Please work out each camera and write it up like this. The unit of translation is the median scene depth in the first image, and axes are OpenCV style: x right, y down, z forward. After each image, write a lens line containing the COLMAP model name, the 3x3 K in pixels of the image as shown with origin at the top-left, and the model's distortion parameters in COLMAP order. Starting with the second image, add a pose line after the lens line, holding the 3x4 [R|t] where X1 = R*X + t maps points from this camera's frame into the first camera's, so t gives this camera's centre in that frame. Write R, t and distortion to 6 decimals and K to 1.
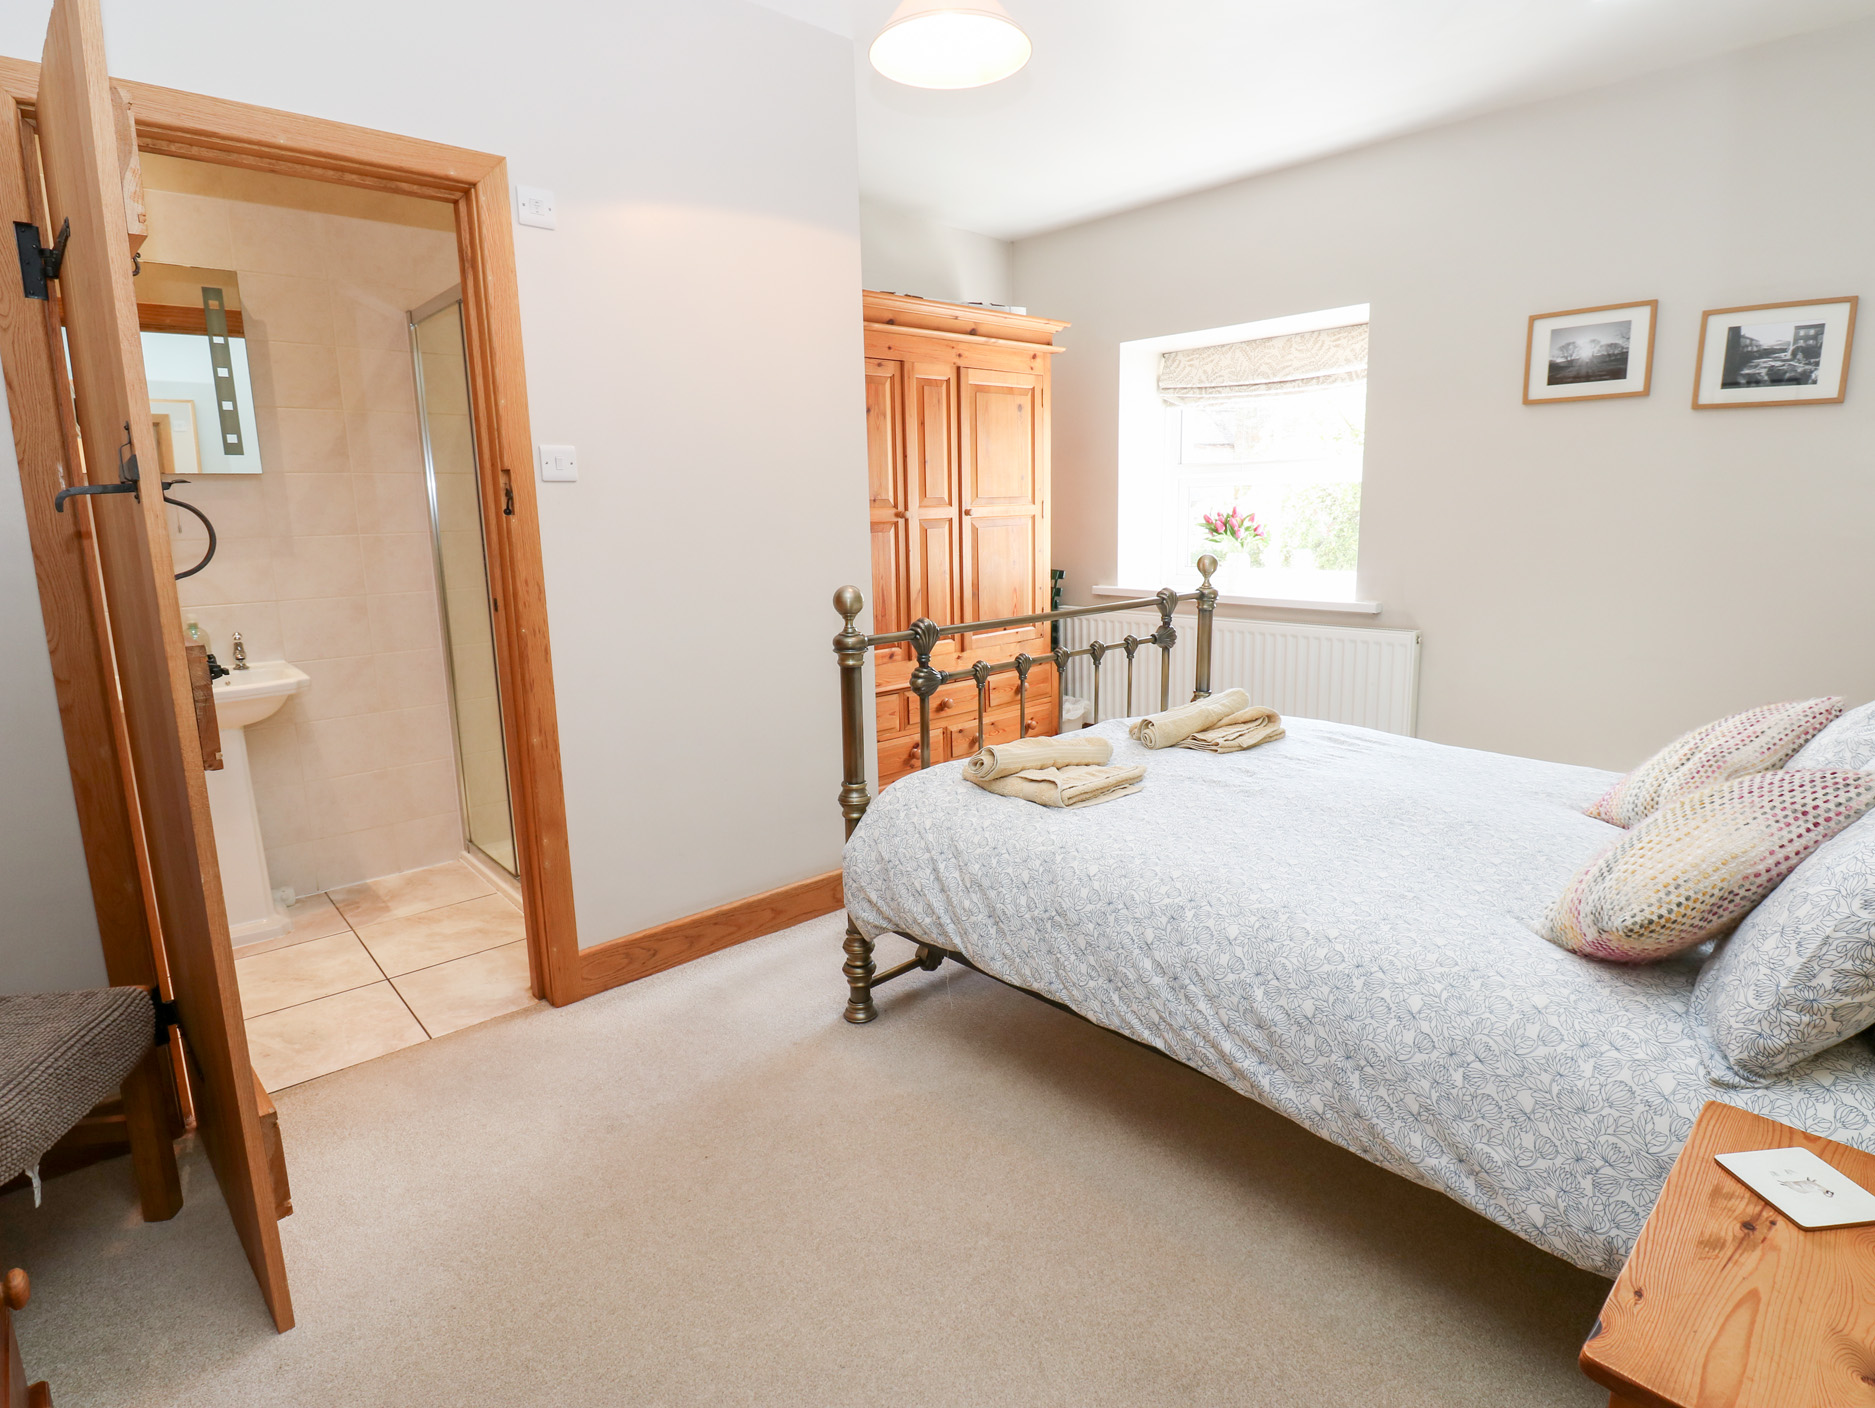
lens RADIAL K [[981.4, 0, 939.4], [0, 981.4, 689.0], [0, 0, 1]] dist [0.000963, -0.014569]
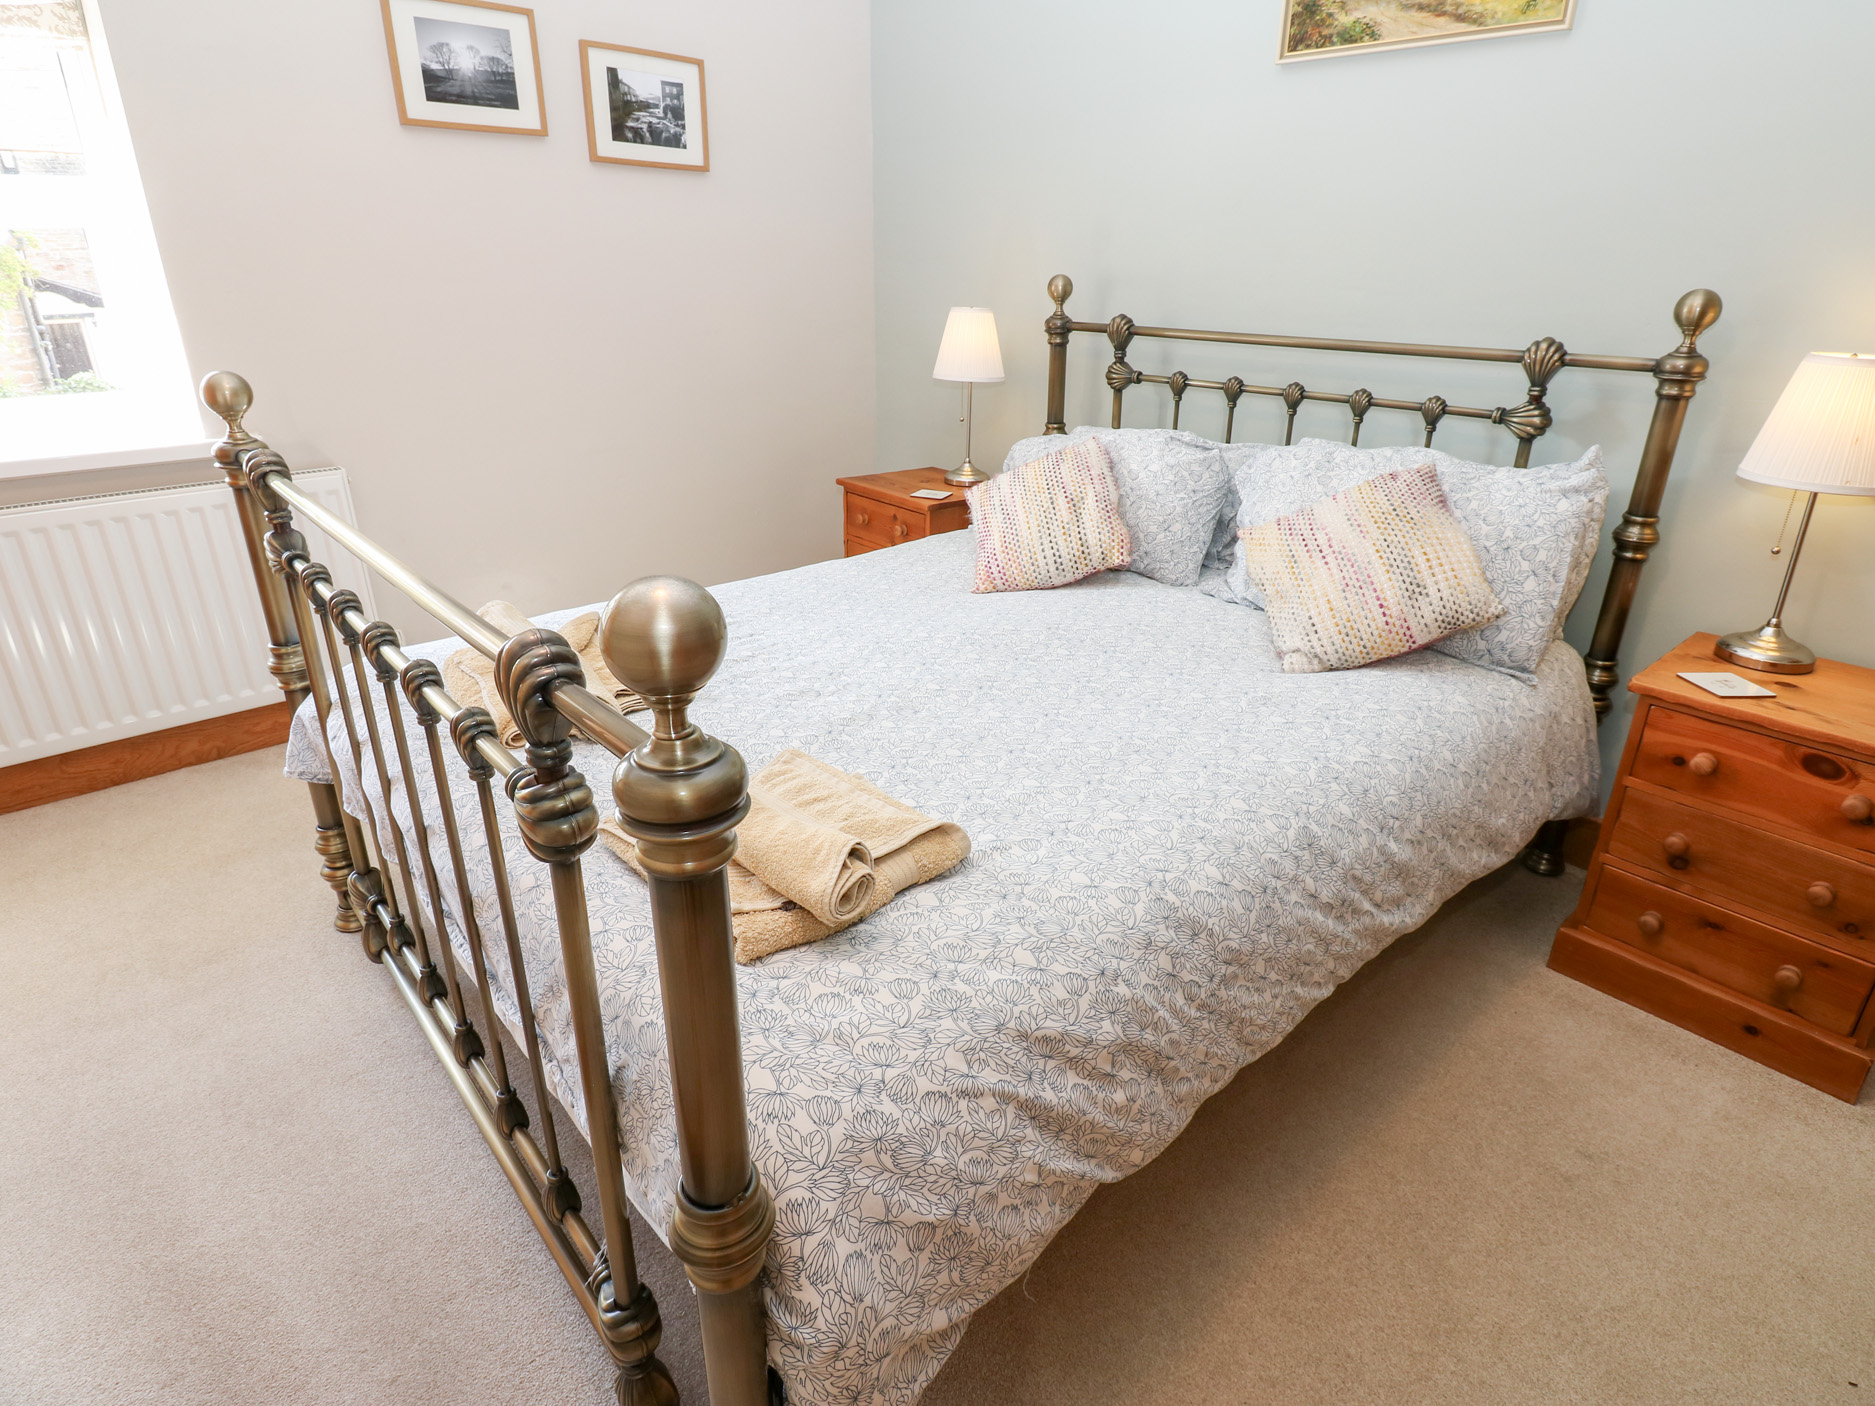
lens RADIAL K [[1005.9, 0, 944.7], [0, 1005.9, 681.8], [0, 0, 1]] dist [0.001491, -0.013676]
pose [[0.014362, -0.364796, 0.930977, -0.246950], [0.174527, 0.917694, 0.356900, -0.116699], [-0.984548, 0.157355, 0.076847, 0.663425]]
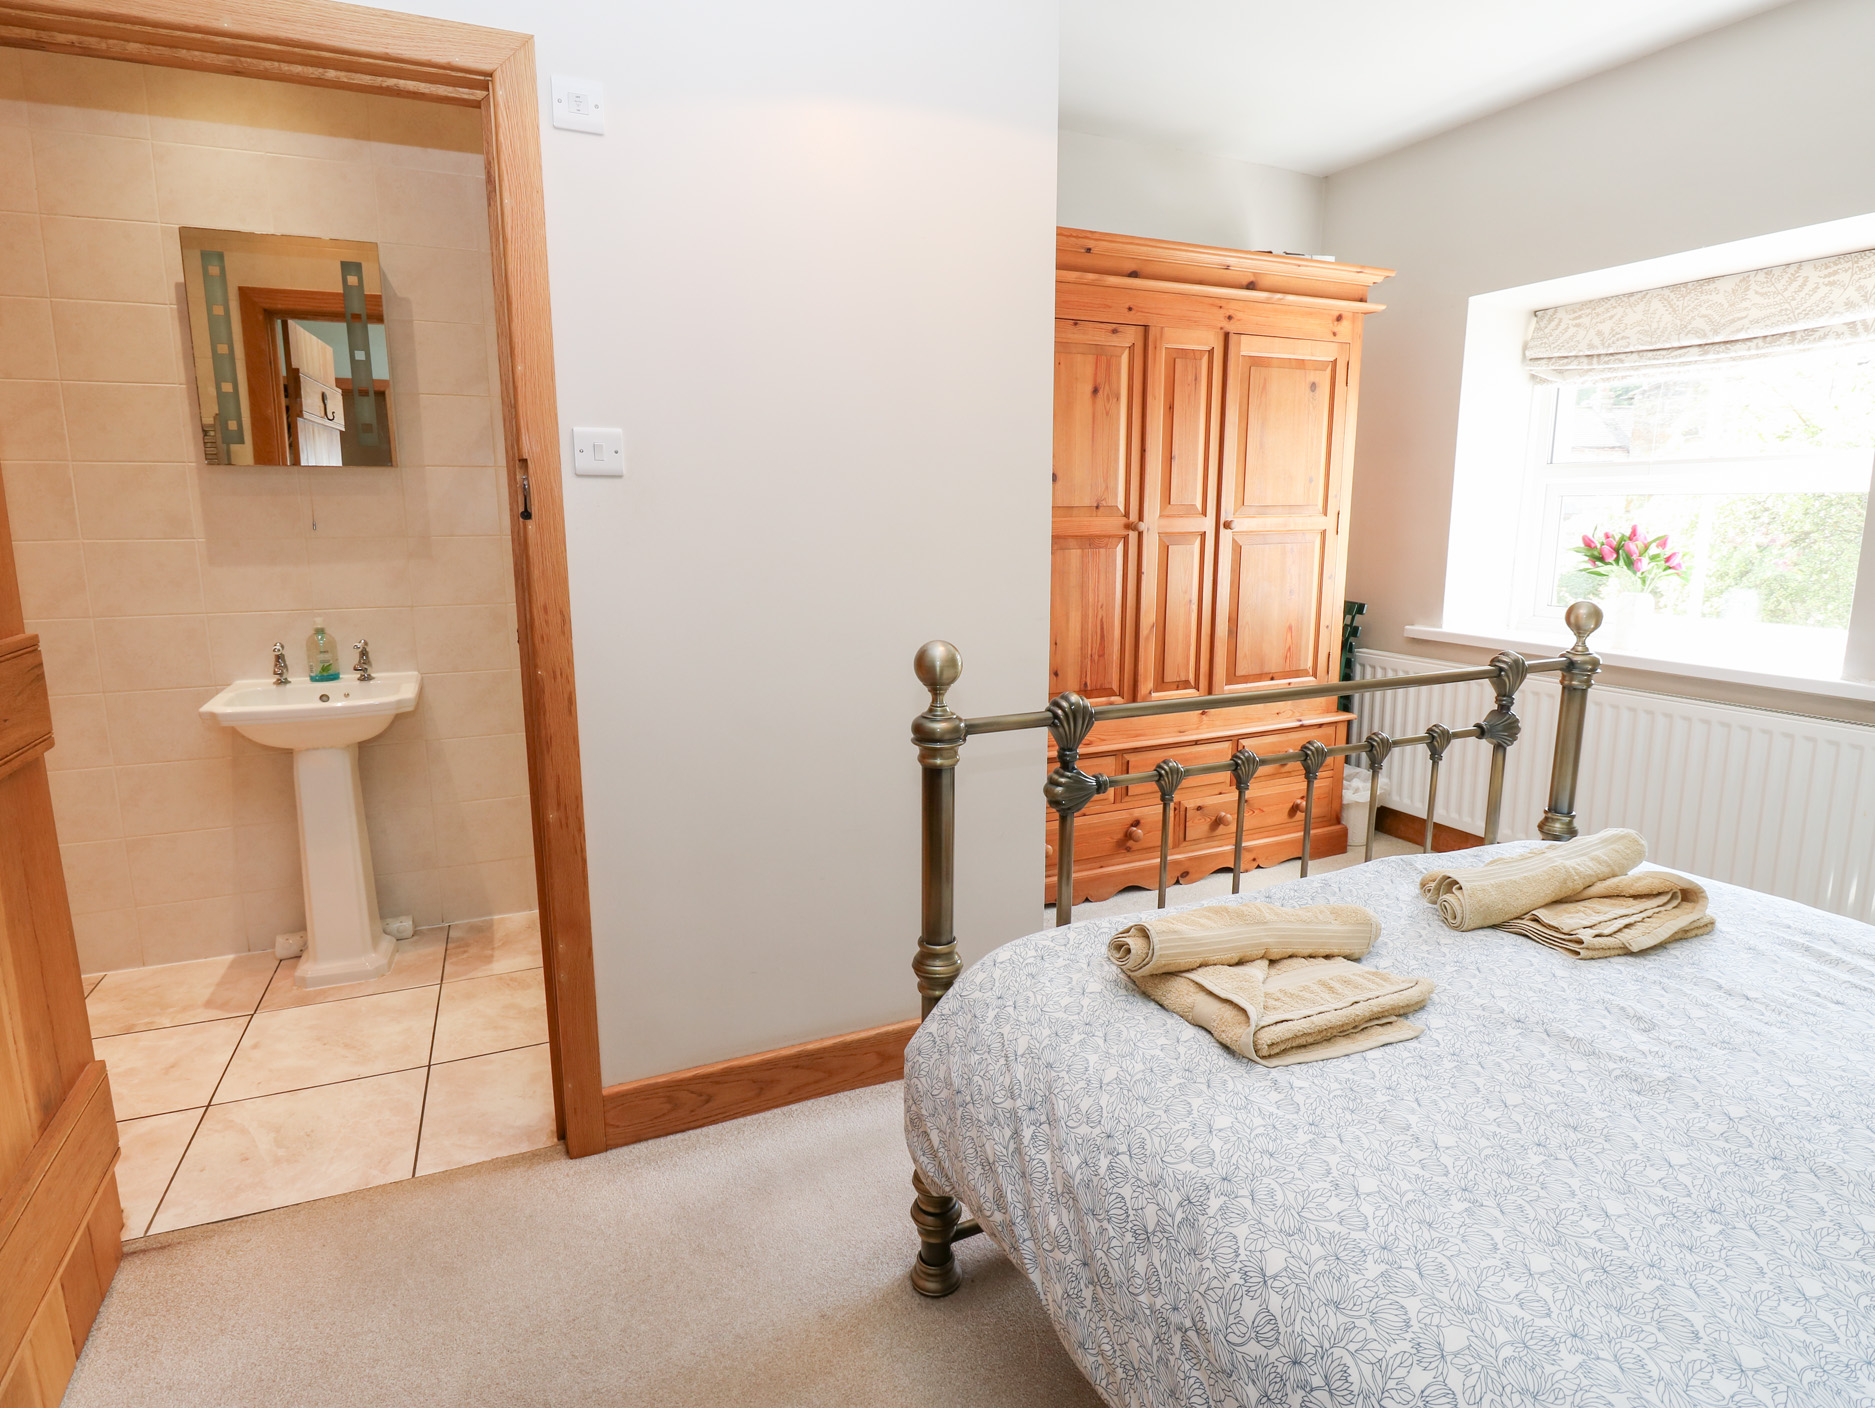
lens RADIAL K [[981.4, 0, 939.4], [0, 981.4, 689.0], [0, 0, 1]] dist [0.000963, -0.014569]
pose [[0.950610, 0.071863, -0.301955, 0.074869], [-0.073074, 0.997300, 0.007299, -0.057337], [0.301664, 0.015126, 0.953294, 0.284719]]
